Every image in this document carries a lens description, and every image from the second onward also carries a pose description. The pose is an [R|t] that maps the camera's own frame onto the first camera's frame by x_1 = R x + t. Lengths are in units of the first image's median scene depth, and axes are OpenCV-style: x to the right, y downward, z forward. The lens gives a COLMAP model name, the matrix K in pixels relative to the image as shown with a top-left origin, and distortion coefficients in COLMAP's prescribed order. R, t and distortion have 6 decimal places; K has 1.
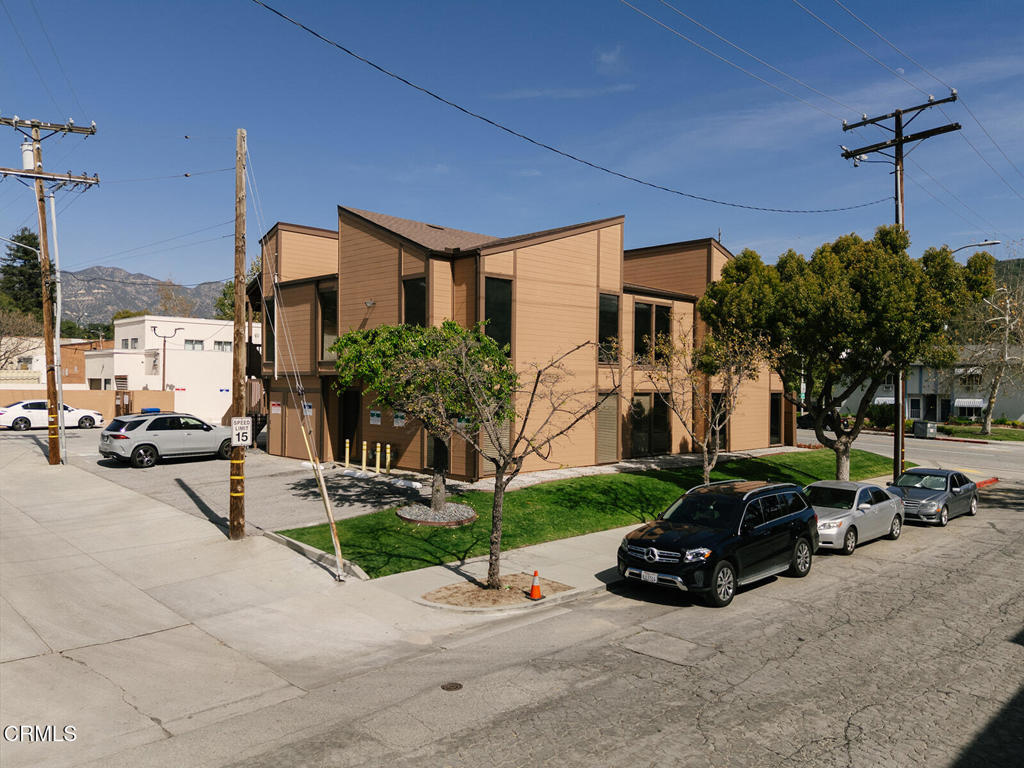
lens RADIAL K [[750.3, 0, 510.4], [0, 750.3, 385.1], [0, 0, 1]] dist [0.072406, -0.066761]
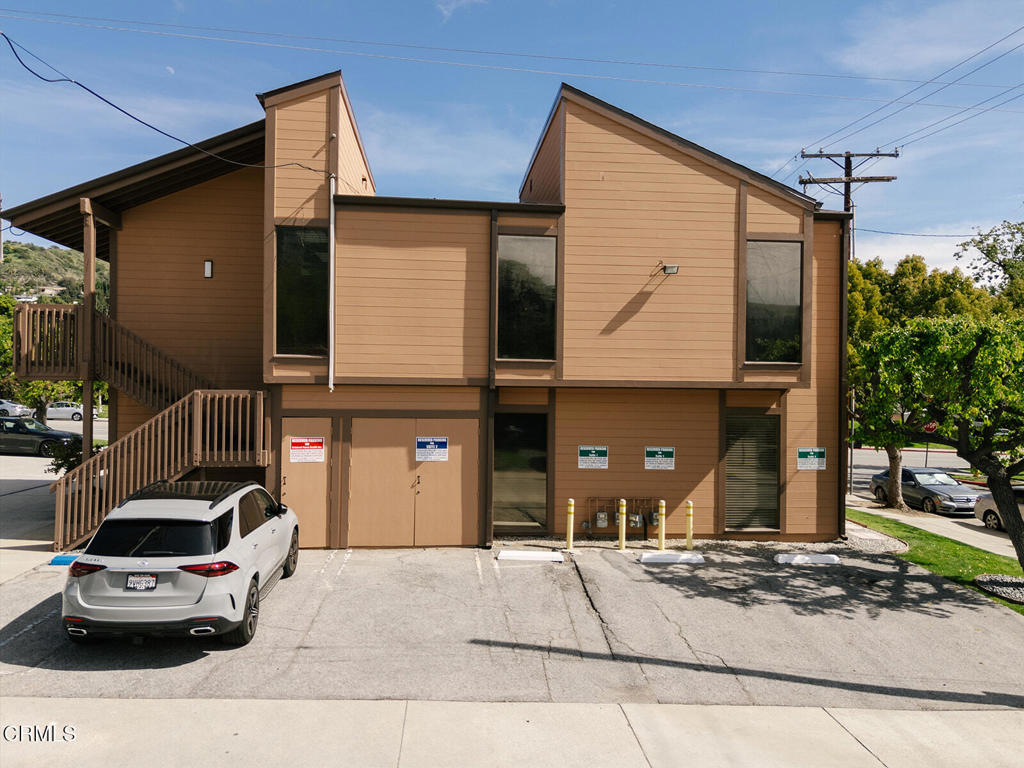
lens RADIAL K [[750.3, 0, 508.7], [0, 750.3, 383.4], [0, 0, 1]] dist [0.072406, -0.066761]
pose [[0.631765, 0.001757, 0.775158, -0.672102], [-0.005478, 0.999983, 0.002198, -0.016334], [-0.775141, -0.005634, 0.631763, 0.660304]]
